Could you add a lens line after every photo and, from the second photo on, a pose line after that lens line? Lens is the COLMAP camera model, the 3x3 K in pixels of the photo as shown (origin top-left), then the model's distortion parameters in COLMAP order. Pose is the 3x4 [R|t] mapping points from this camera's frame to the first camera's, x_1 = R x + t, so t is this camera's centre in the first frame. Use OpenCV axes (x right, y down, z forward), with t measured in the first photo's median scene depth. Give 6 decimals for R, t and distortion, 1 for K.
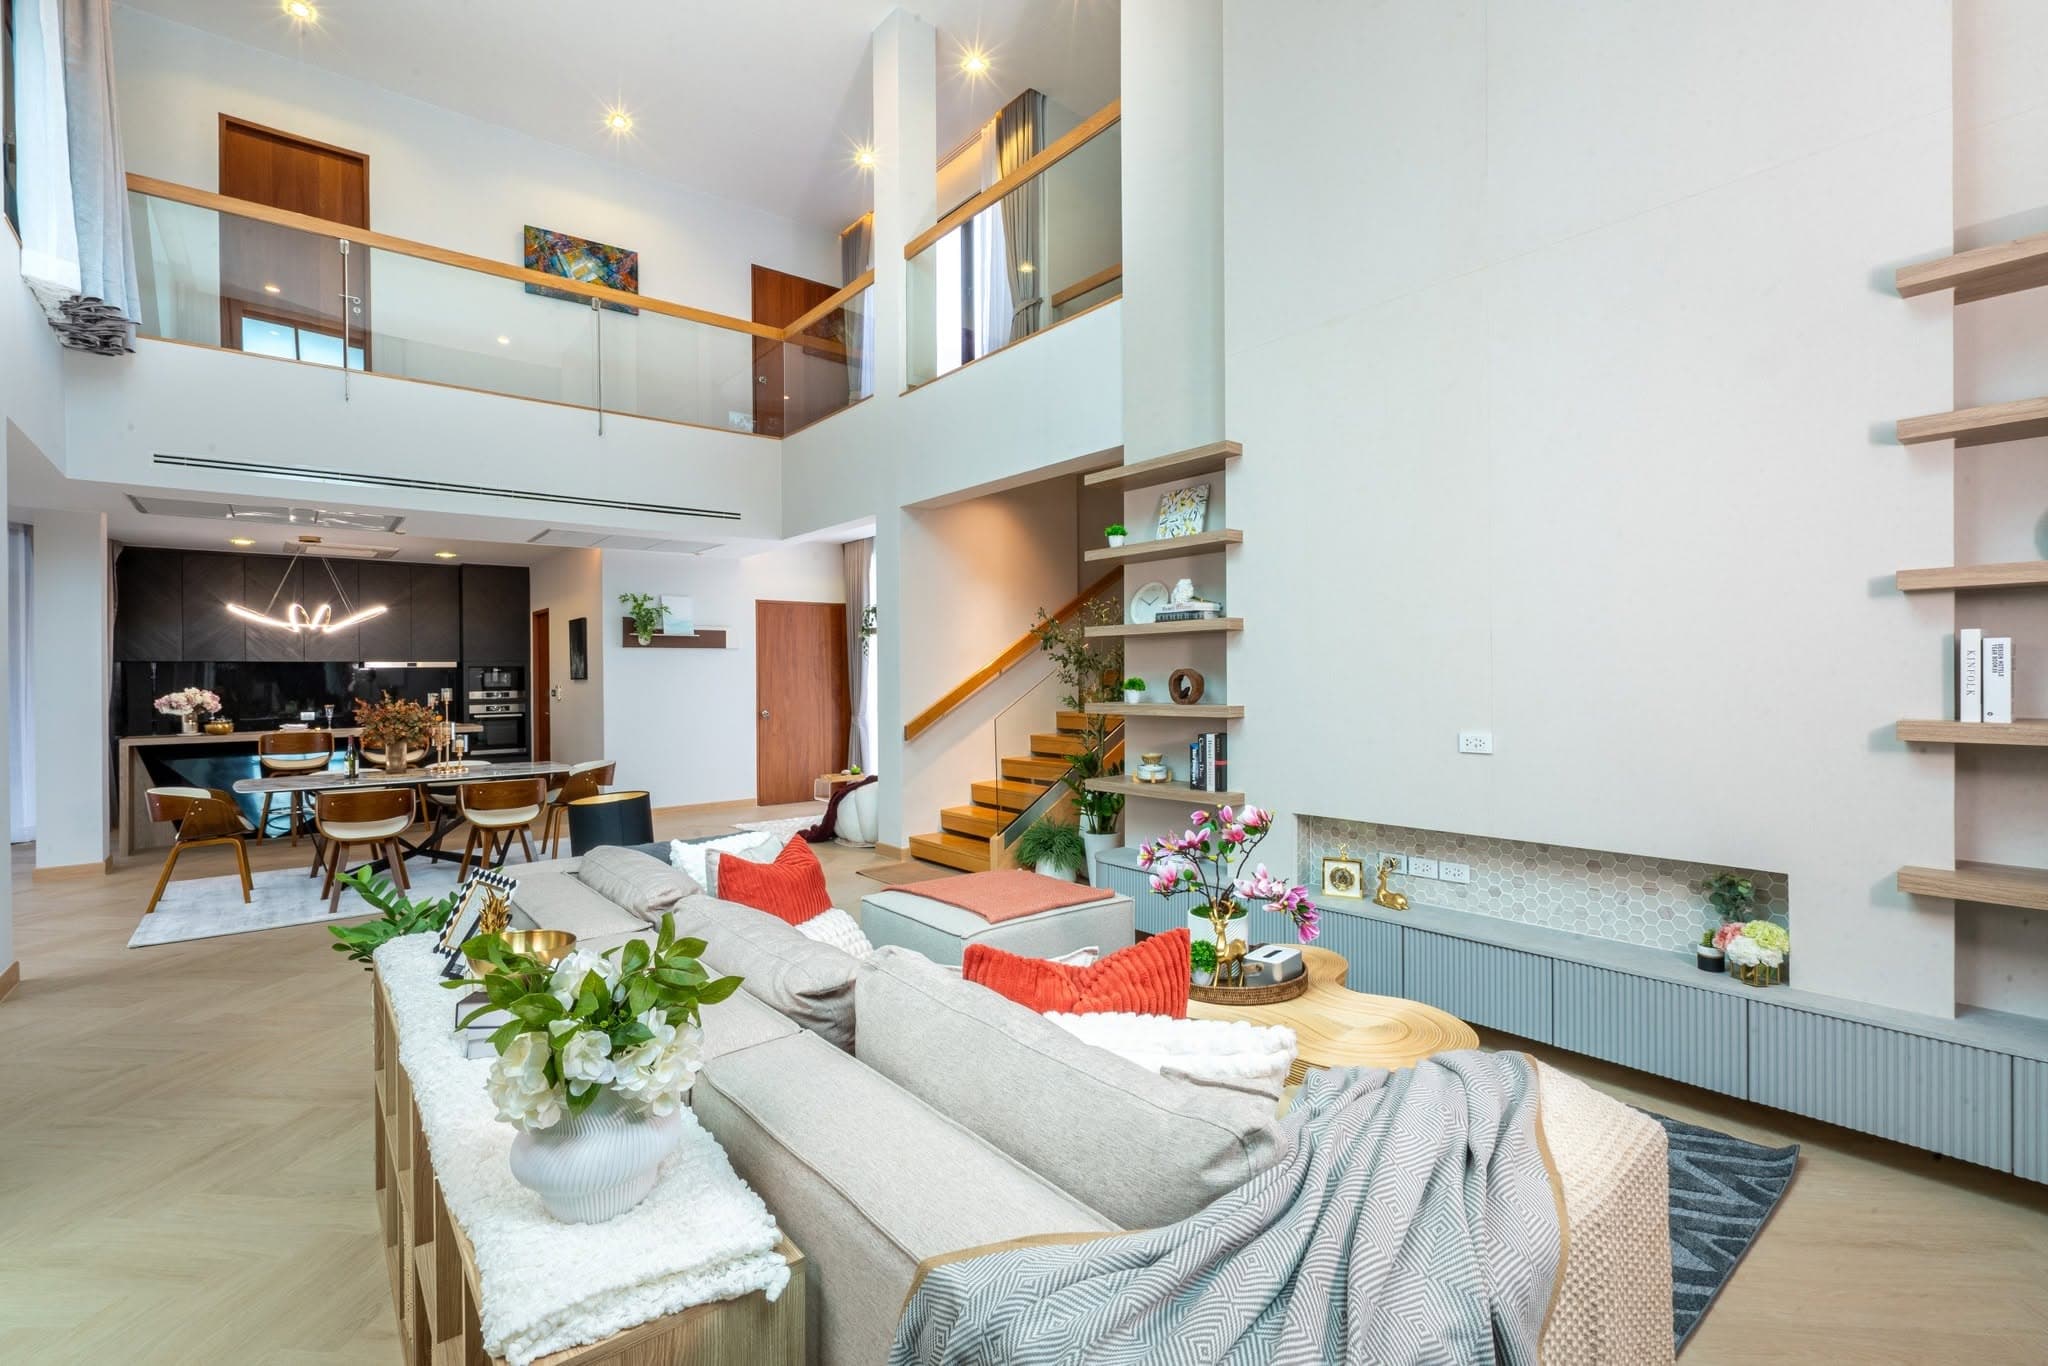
lens RADIAL K [[938.5, 0, 1024.0], [0, 938.5, 683.0], [0, 0, 1]] dist [-0.000063, -0.000435]
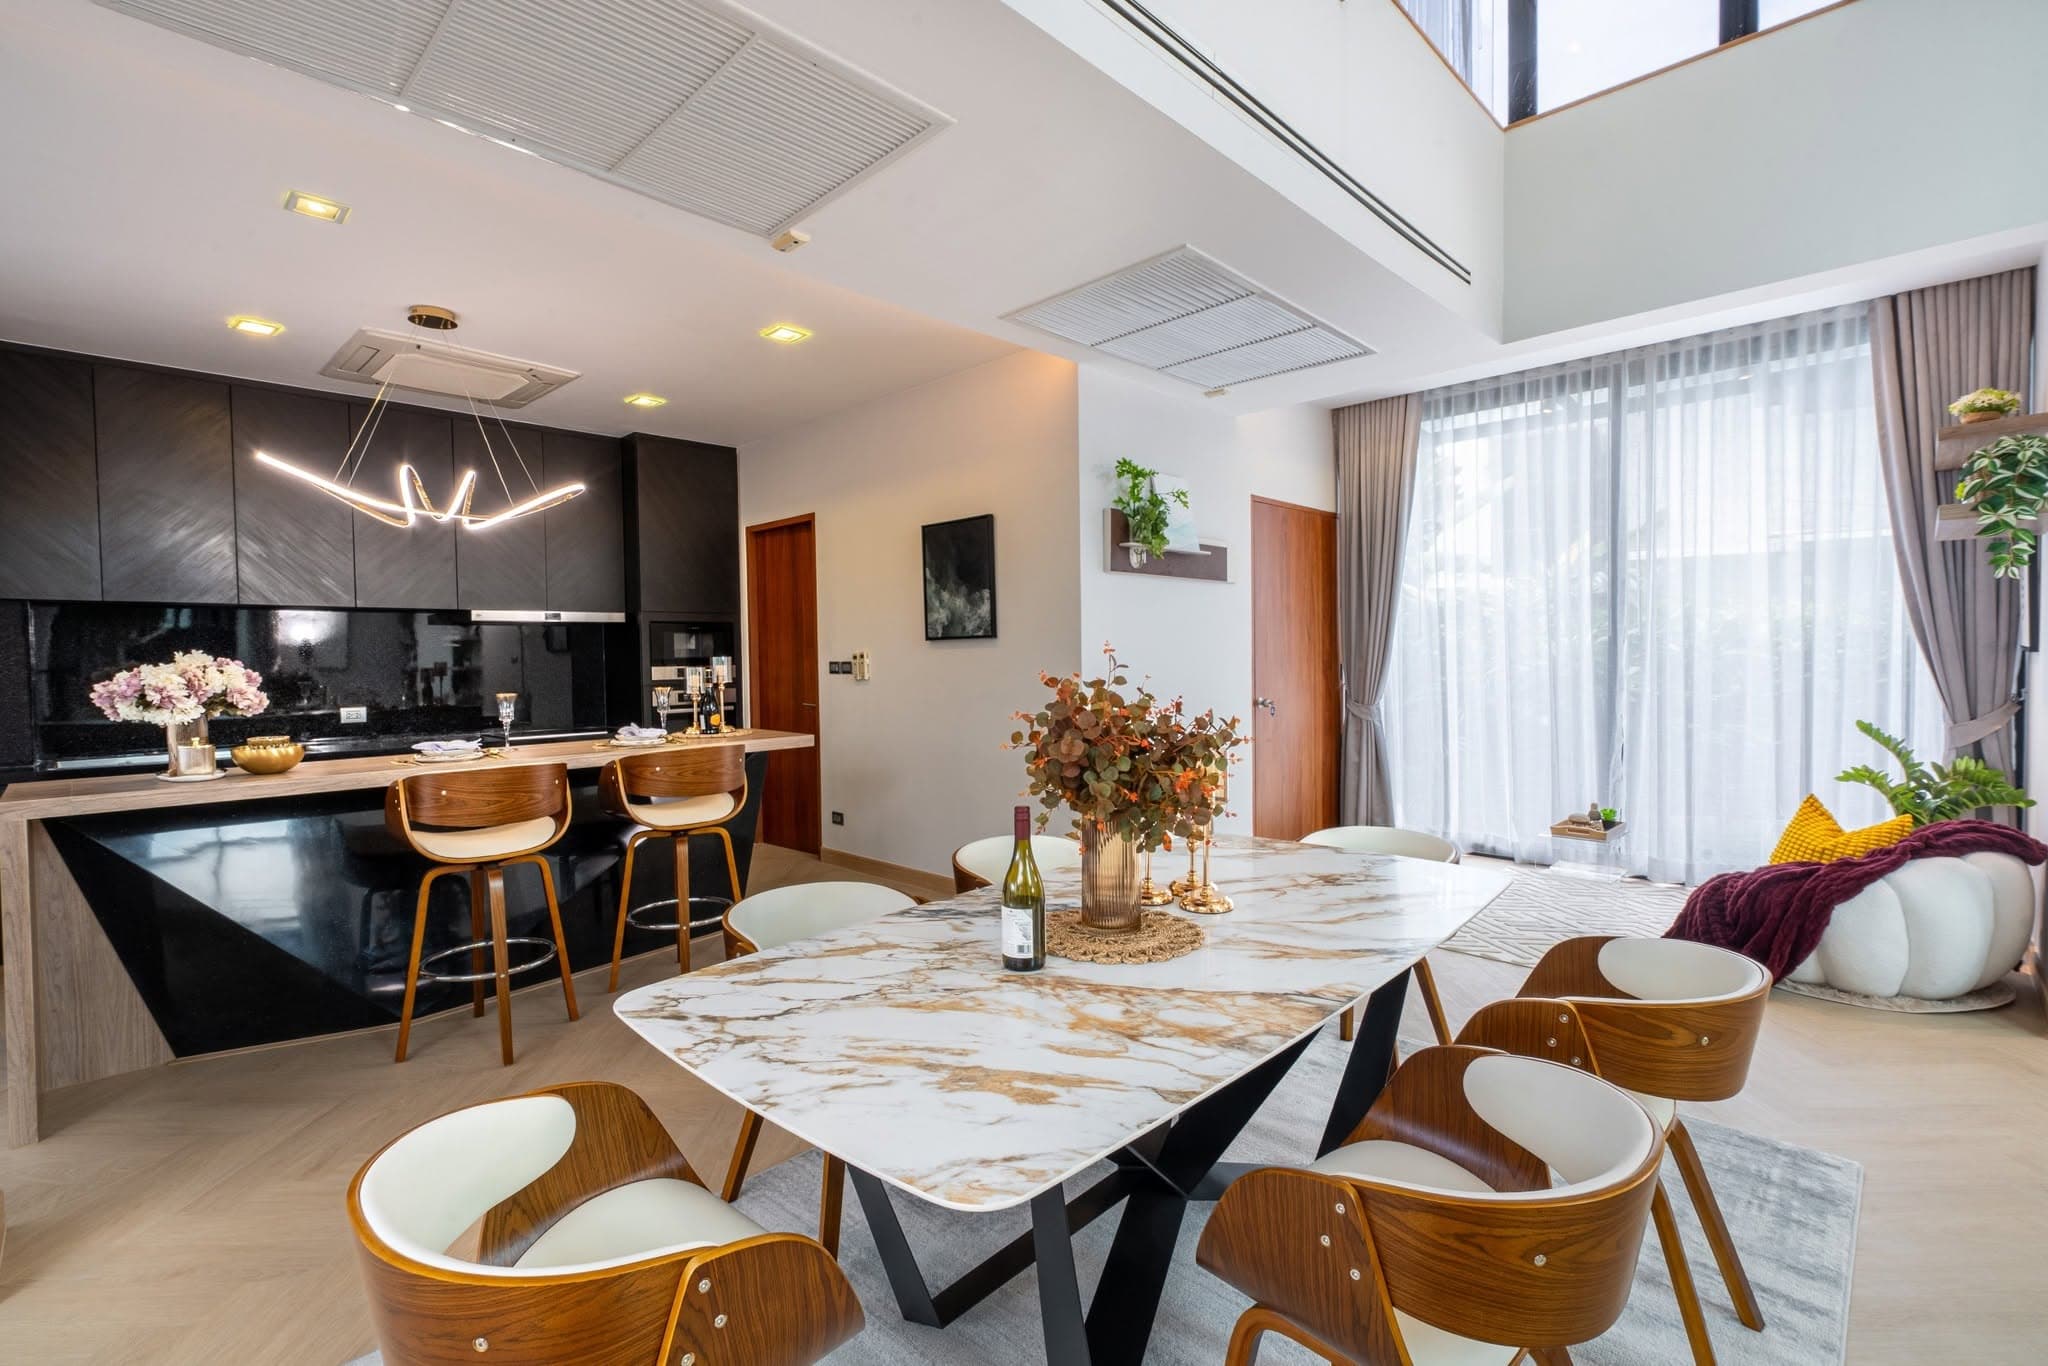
lens RADIAL K [[938.5, 0, 1024.0], [0, 938.5, 683.0], [0, 0, 1]] dist [-0.000063, -0.000435]
pose [[0.993578, -0.006119, 0.112984, -0.528998], [0.003679, 0.999756, 0.021791, 0.009445], [-0.113090, -0.021236, 0.993358, 0.519378]]
